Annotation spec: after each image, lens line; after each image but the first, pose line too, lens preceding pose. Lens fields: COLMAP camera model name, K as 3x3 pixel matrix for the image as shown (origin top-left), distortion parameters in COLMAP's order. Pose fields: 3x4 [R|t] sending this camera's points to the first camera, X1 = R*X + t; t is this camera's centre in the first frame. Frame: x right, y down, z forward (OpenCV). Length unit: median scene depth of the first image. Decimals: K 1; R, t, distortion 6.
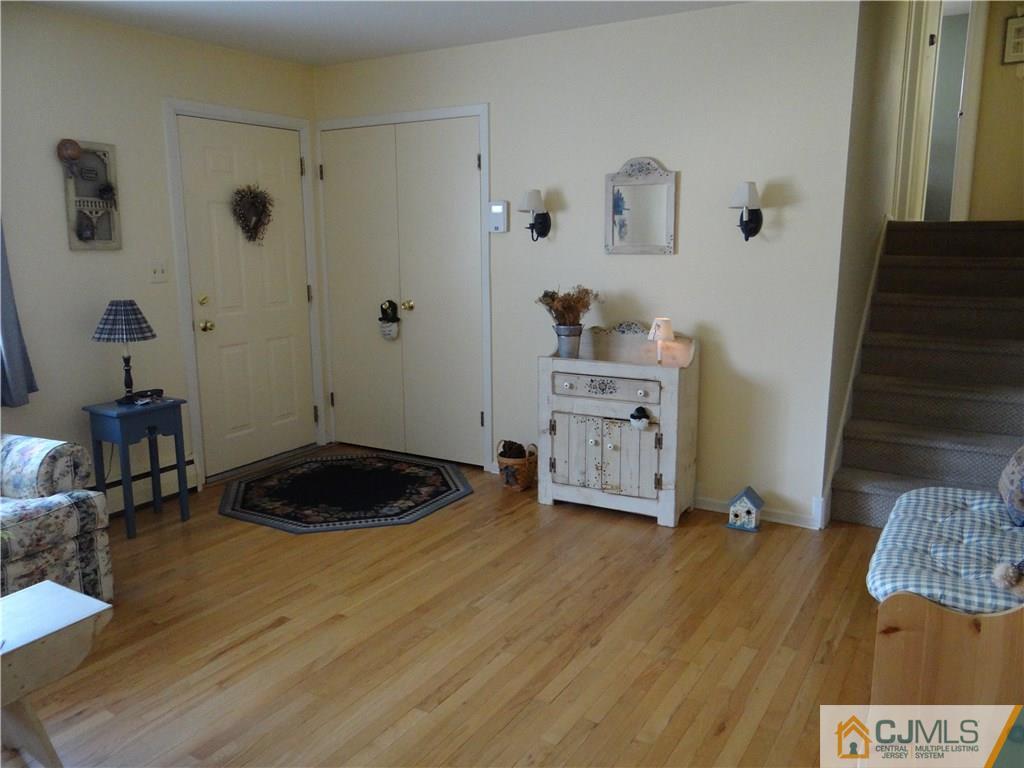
lens RADIAL K [[811.7, 0, 512.0], [0, 811.7, 384.0], [0, 0, 1]] dist [-0.004122, -0.005152]
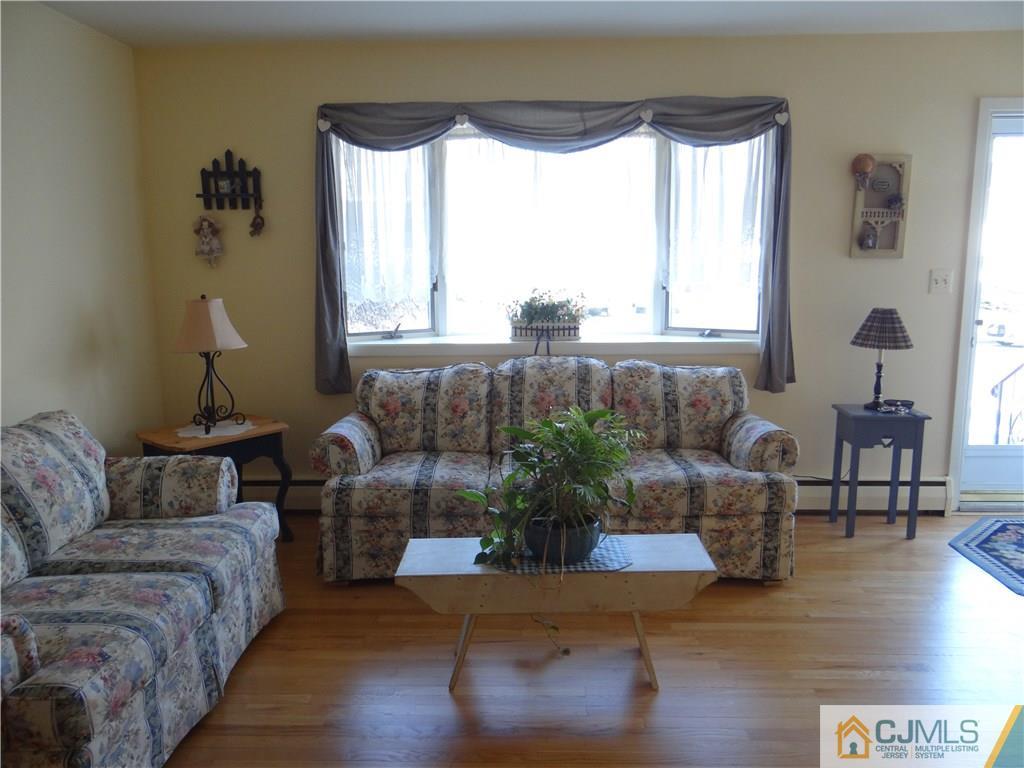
lens RADIAL K [[811.7, 0, 512.0], [0, 811.7, 384.0], [0, 0, 1]] dist [-0.004122, -0.005152]
pose [[0.484598, 0.151951, -0.861438, 0.187493], [-0.160111, 0.983567, 0.083424, -0.019807], [0.859959, 0.097499, 0.500964, 0.096452]]
